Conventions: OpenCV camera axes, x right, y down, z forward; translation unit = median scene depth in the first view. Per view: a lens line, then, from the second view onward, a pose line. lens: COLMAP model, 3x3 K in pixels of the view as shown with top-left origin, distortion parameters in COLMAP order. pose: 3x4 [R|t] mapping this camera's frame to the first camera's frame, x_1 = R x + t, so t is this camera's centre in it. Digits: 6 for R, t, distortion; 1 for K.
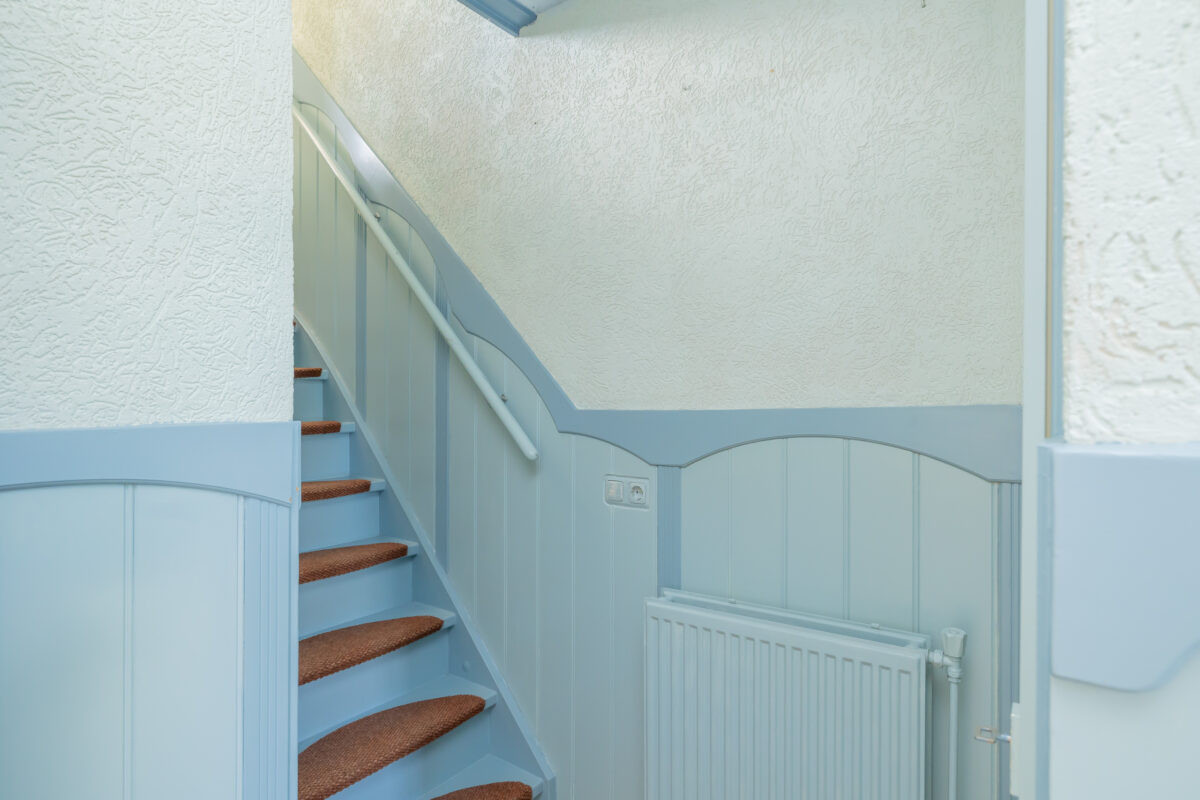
lens RADIAL K [[625.1, 0, 599.3], [0, 625.1, 412.8], [0, 0, 1]] dist [-0.000777, -0.000079]
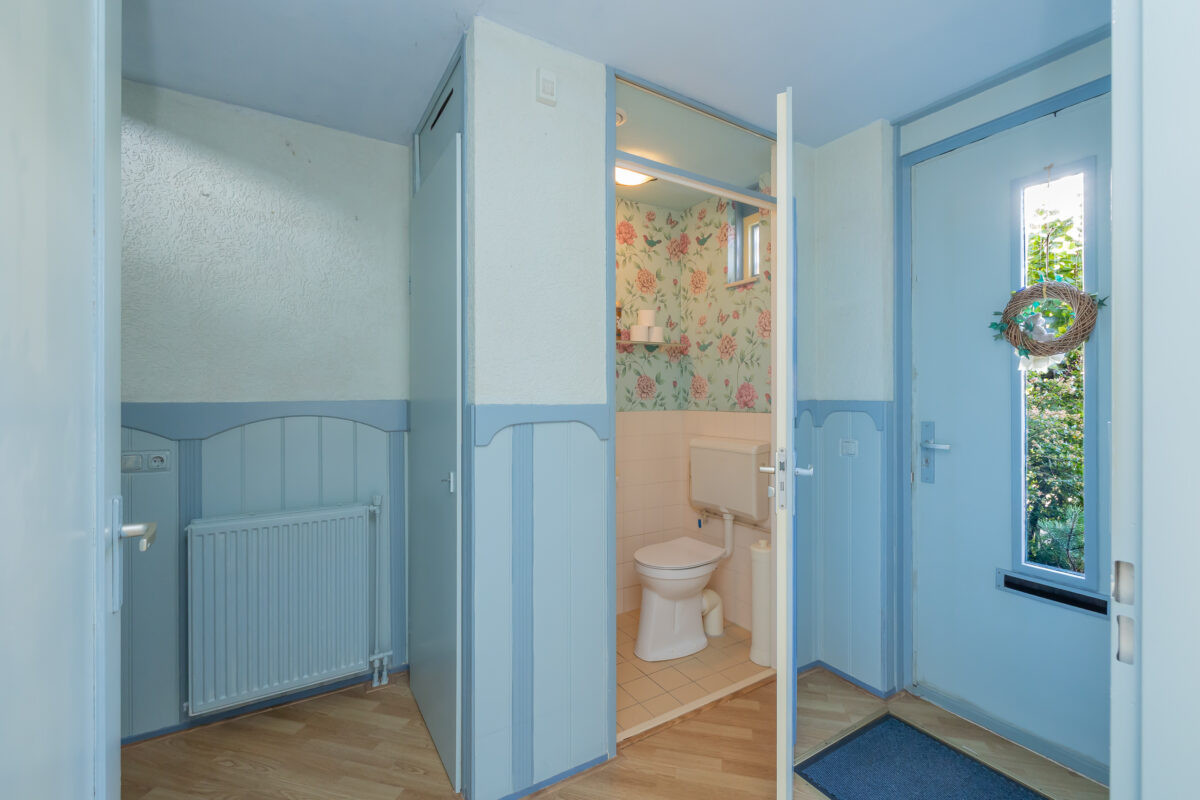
lens RADIAL K [[511.7, 0, 600.3], [0, 511.7, 391.3], [0, 0, 1]] dist [-0.001753, -0.000558]
pose [[0.372122, 0.023651, 0.927882, -0.670175], [0.014190, 0.999414, -0.031165, 0.020993], [-0.928075, 0.024764, 0.371568, -0.374062]]
